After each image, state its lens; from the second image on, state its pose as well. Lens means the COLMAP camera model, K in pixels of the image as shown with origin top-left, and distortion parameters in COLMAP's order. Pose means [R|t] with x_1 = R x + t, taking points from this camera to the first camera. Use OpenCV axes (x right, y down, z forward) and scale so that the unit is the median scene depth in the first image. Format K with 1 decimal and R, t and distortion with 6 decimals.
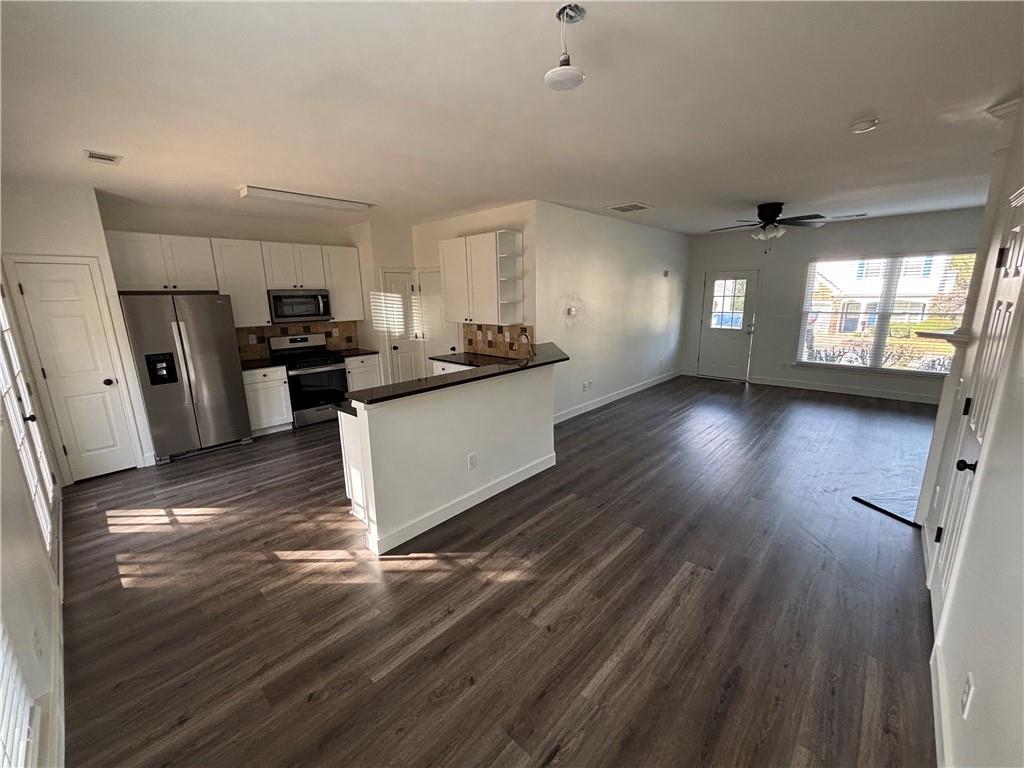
lens RADIAL K [[409.3, 0, 513.6], [0, 409.3, 385.8], [0, 0, 1]] dist [0.000248, 0.000257]
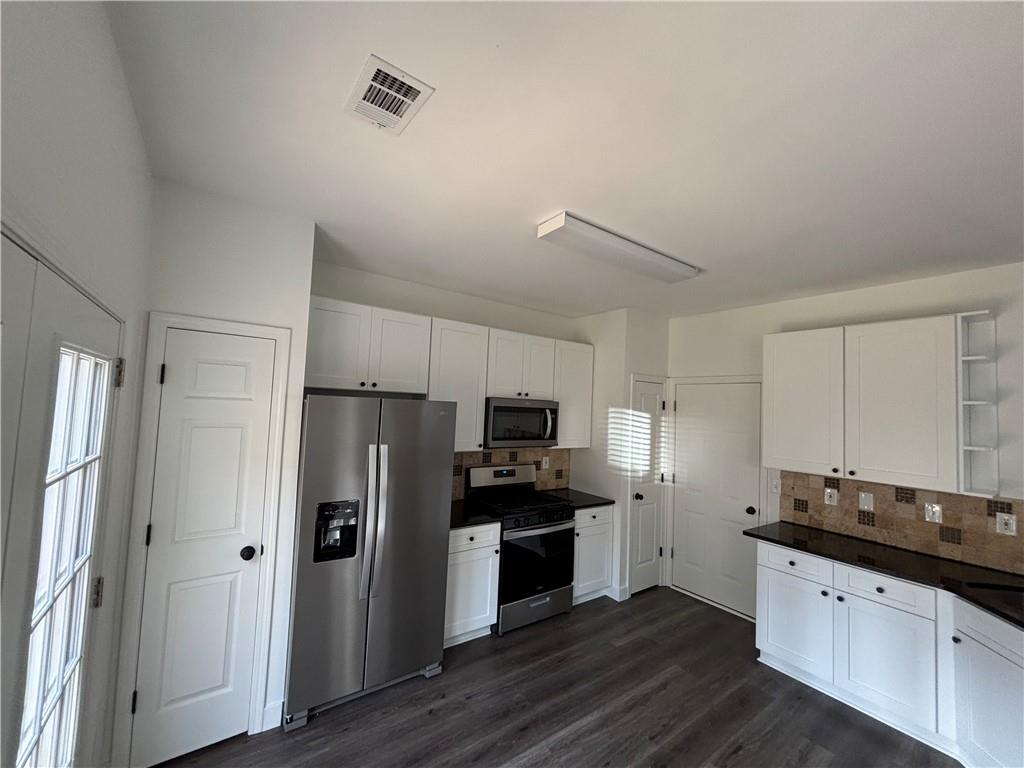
lens RADIAL K [[409.3, 0, 513.6], [0, 409.3, 385.8], [0, 0, 1]] dist [0.000248, 0.000257]
pose [[0.979597, 0.050440, -0.194540, -0.423264], [-0.101319, 0.959926, -0.261298, -0.083430], [0.173564, 0.275678, 0.945451, 0.377790]]
